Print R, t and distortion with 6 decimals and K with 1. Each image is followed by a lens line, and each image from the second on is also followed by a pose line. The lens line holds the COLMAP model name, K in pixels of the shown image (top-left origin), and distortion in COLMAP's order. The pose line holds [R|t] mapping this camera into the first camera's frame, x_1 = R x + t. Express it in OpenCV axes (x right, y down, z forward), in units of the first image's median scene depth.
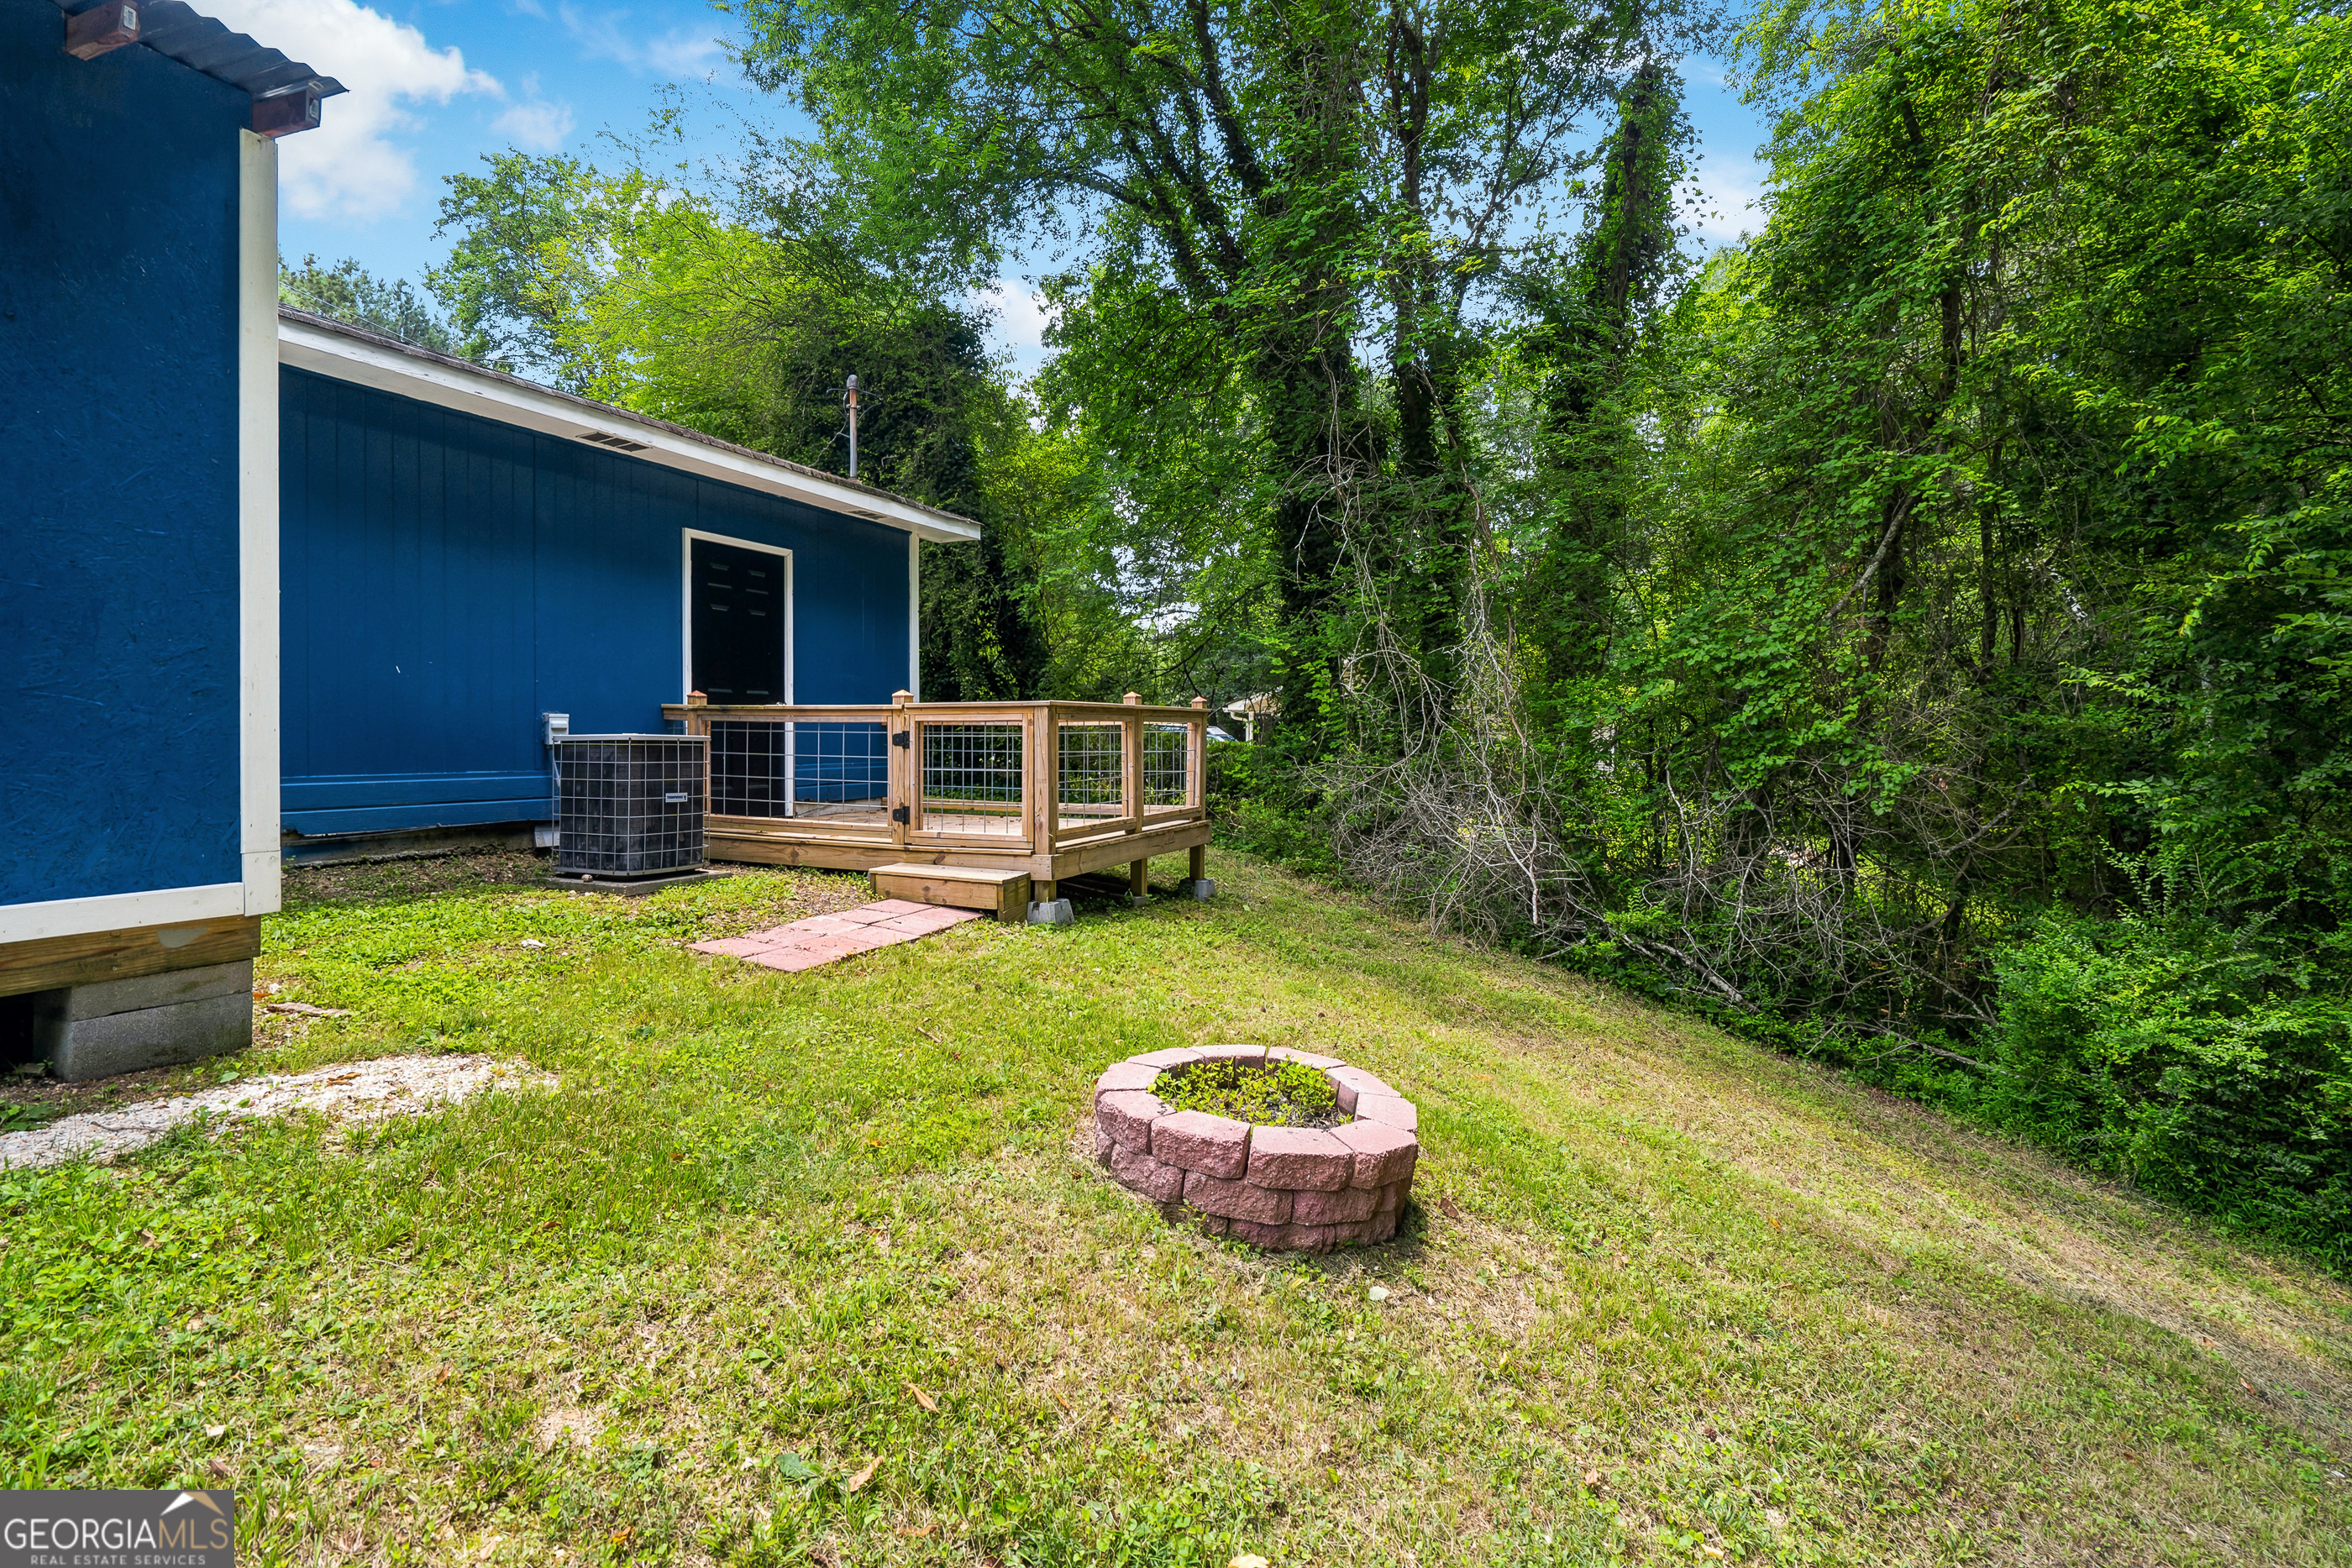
lens RADIAL K [[1103.6, 0, 1165.4], [0, 1103.6, 748.4], [0, 0, 1]] dist [-0.001676, 0.001817]
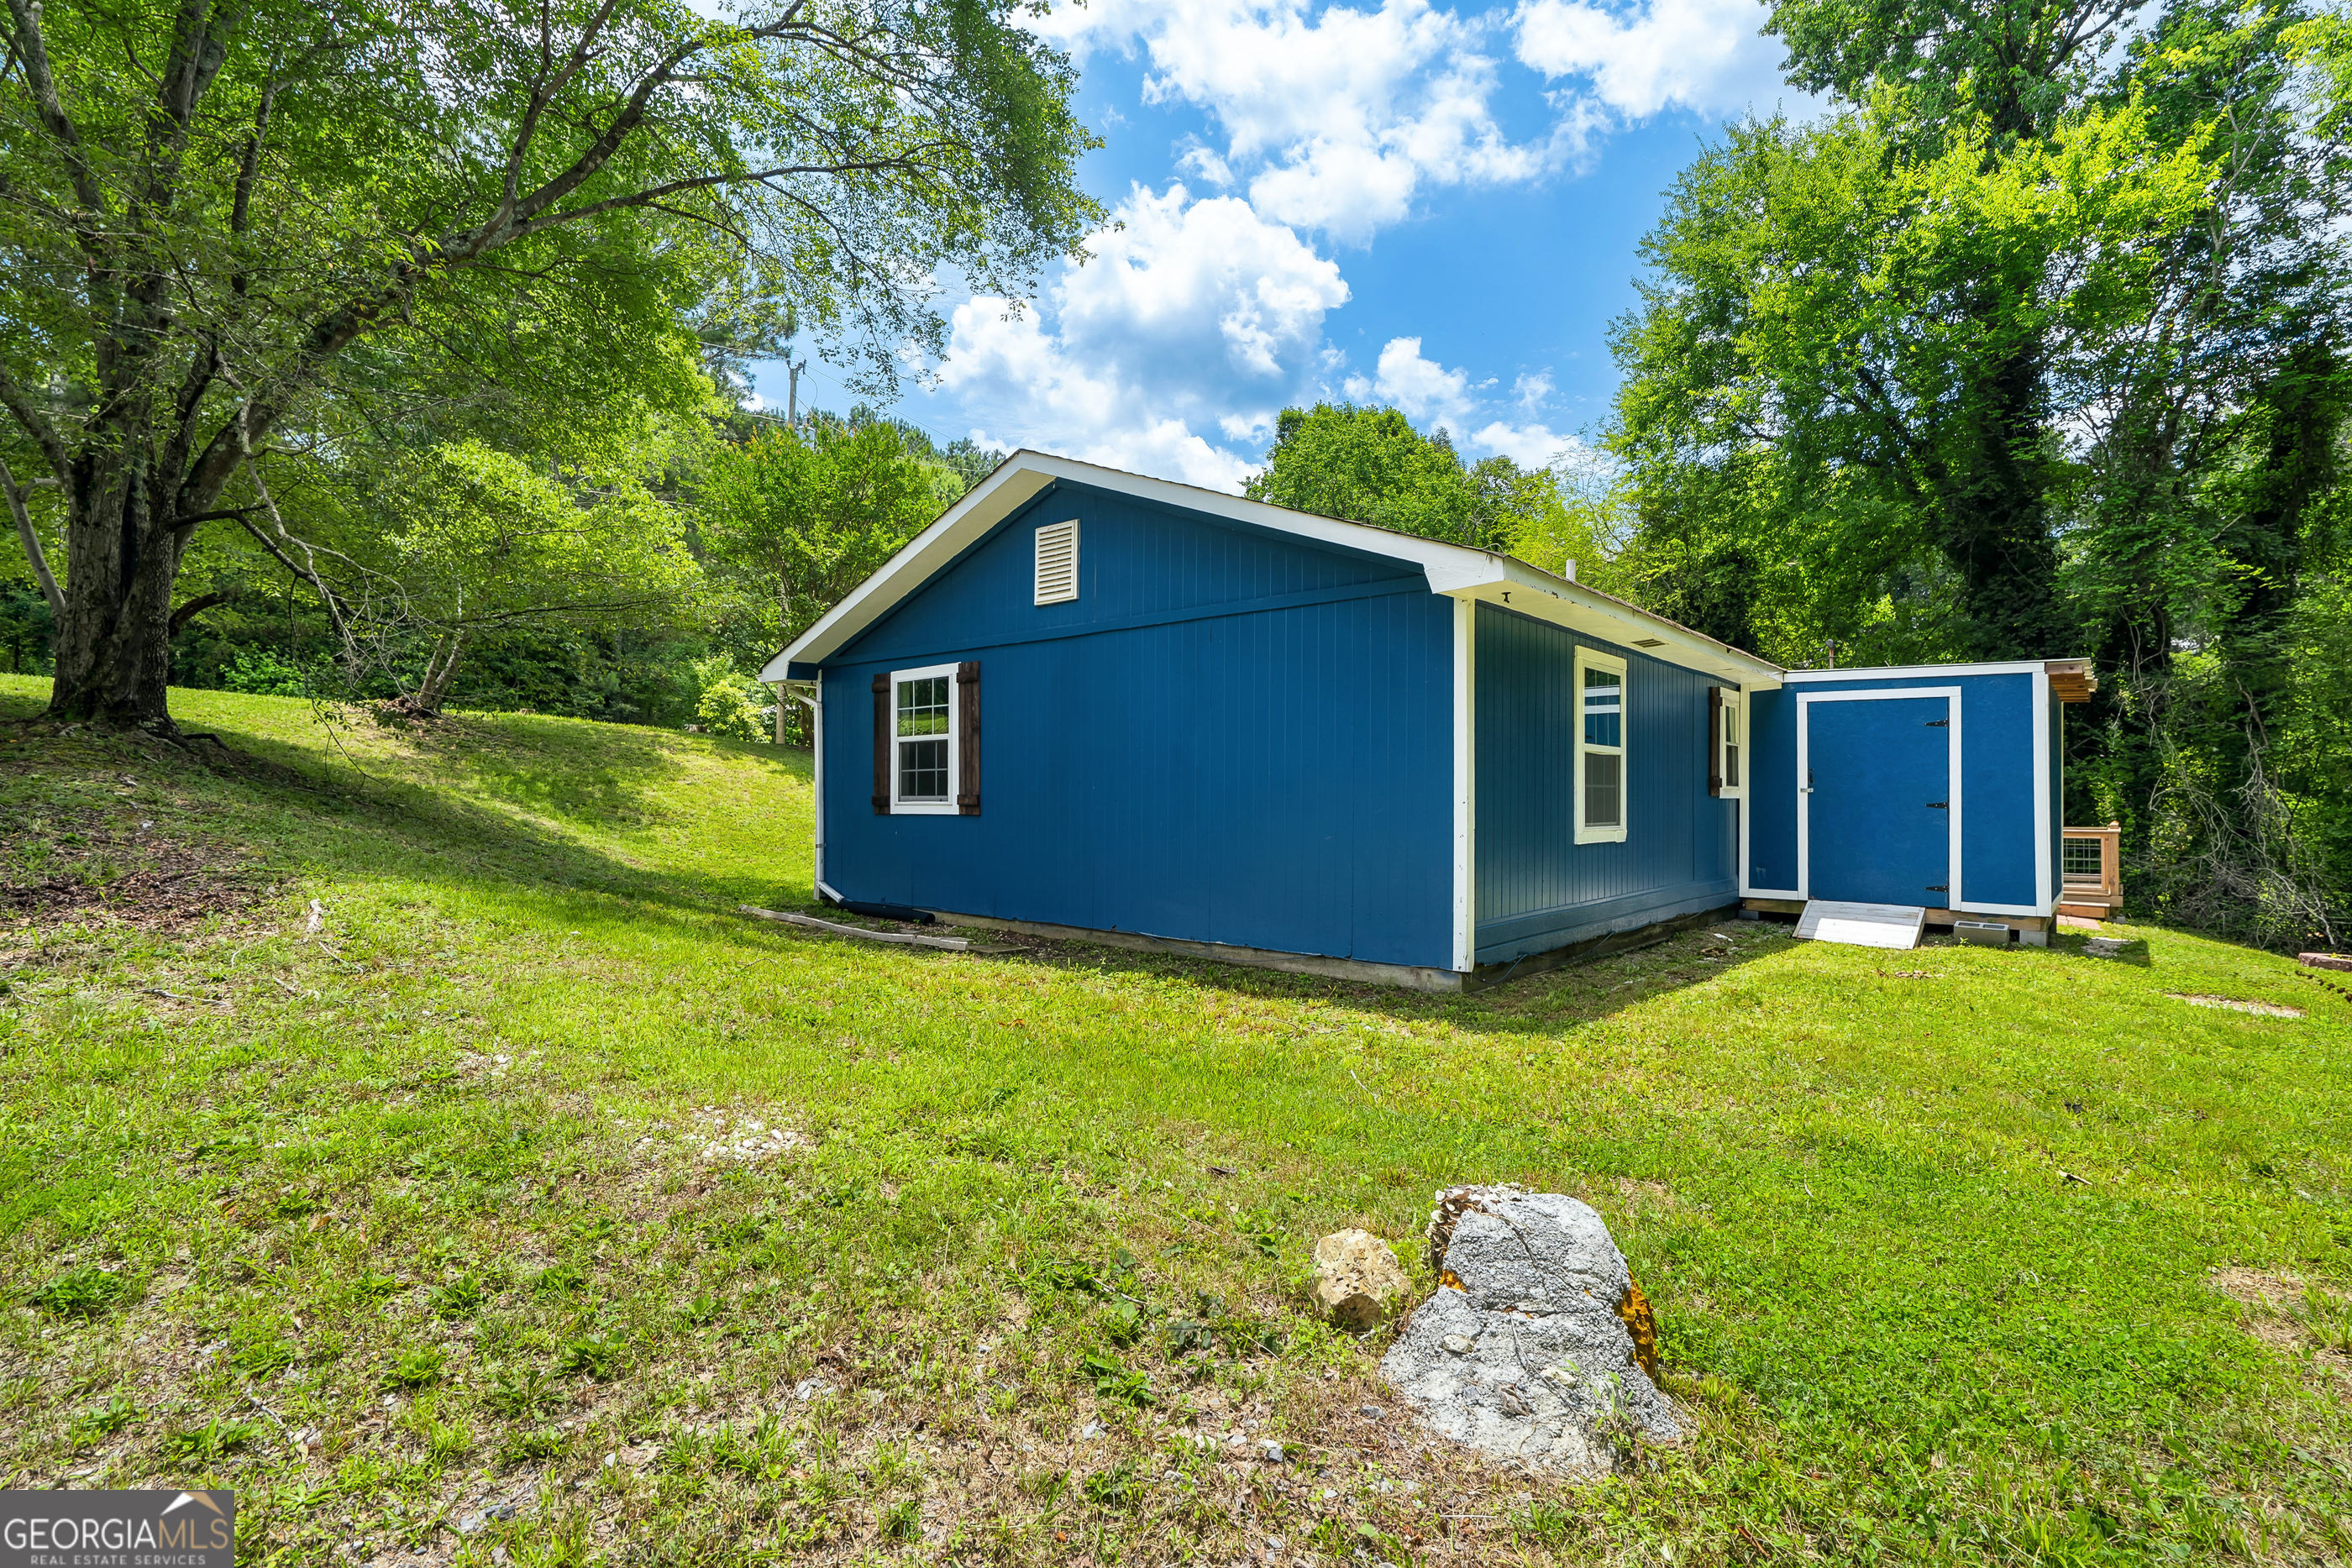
lens RADIAL K [[1076.2, 0, 1182.0], [0, 1076.2, 780.8], [0, 0, 1]] dist [-0.001626, 0.001124]
pose [[0.958874, -0.000080, -0.283831, -0.998009], [-0.006737, 0.999712, -0.023042, -0.062773], [0.283751, 0.024007, 0.958597, -1.271743]]
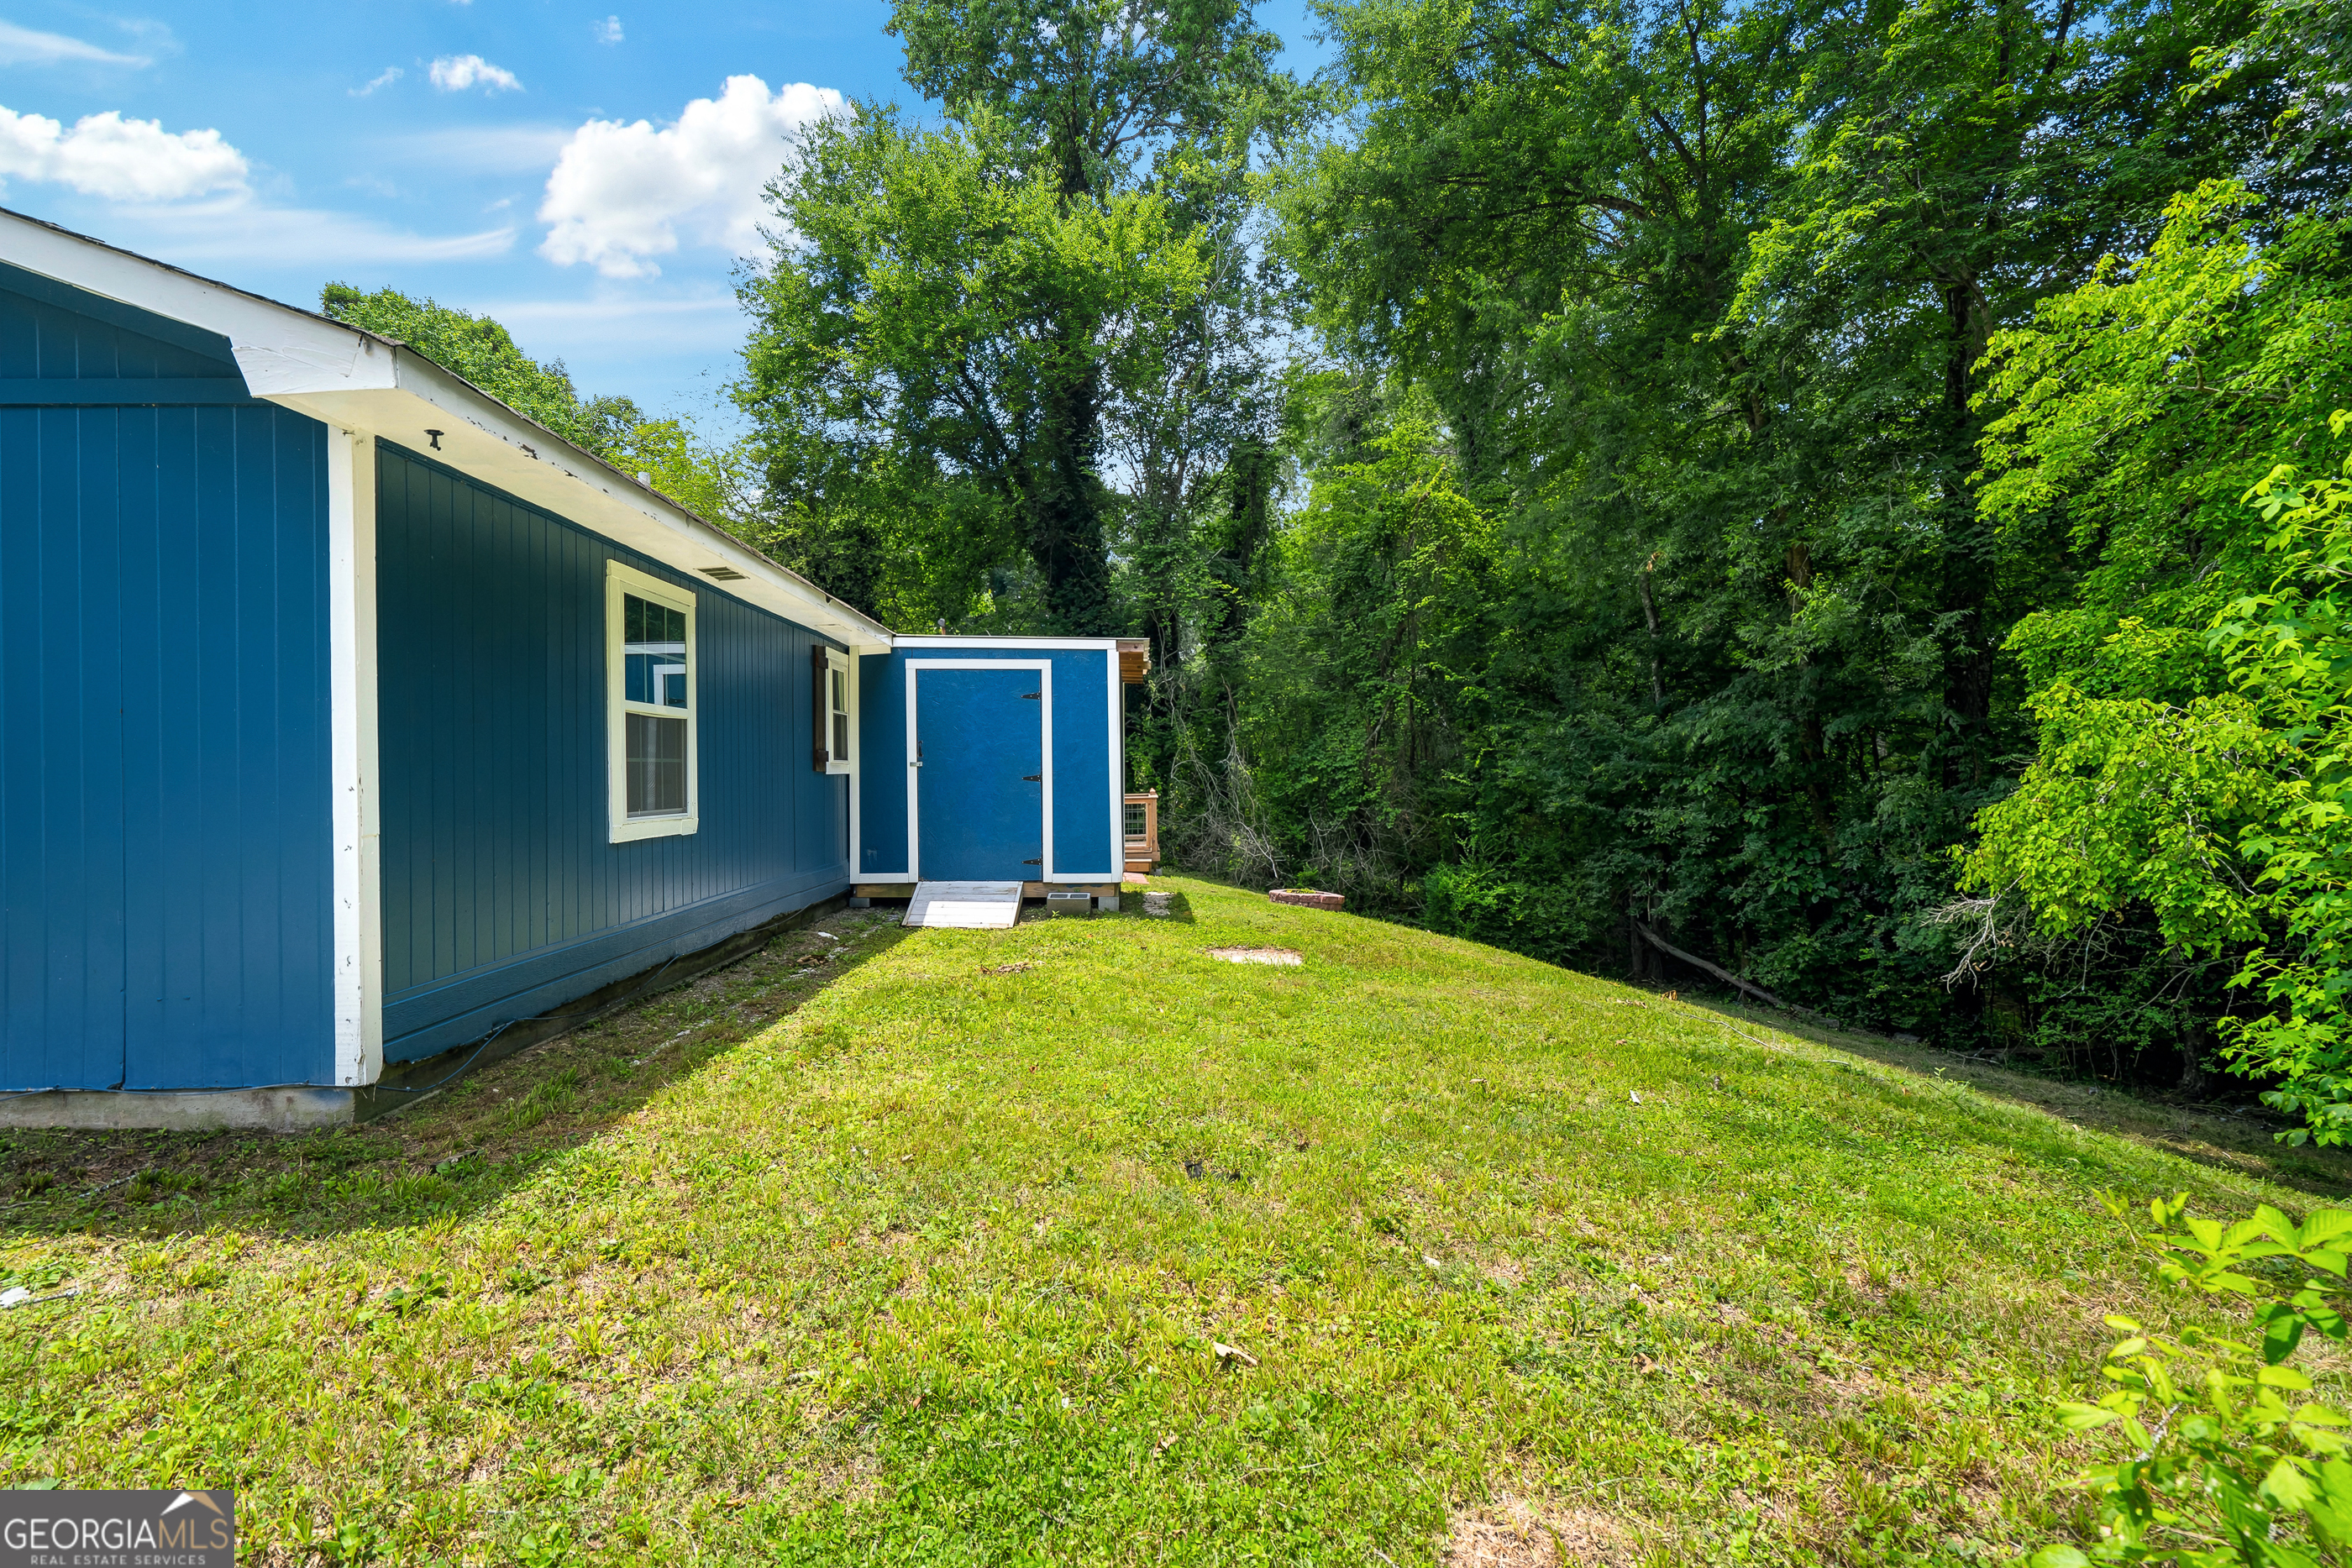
lens RADIAL K [[1076.2, 0, 1182.0], [0, 1076.2, 780.8], [0, 0, 1]] dist [-0.001626, 0.001124]
pose [[0.892414, -0.013818, 0.451006, -0.928395], [0.014392, 0.999894, 0.002159, -0.065569], [-0.450988, 0.004564, 0.892518, -1.046036]]
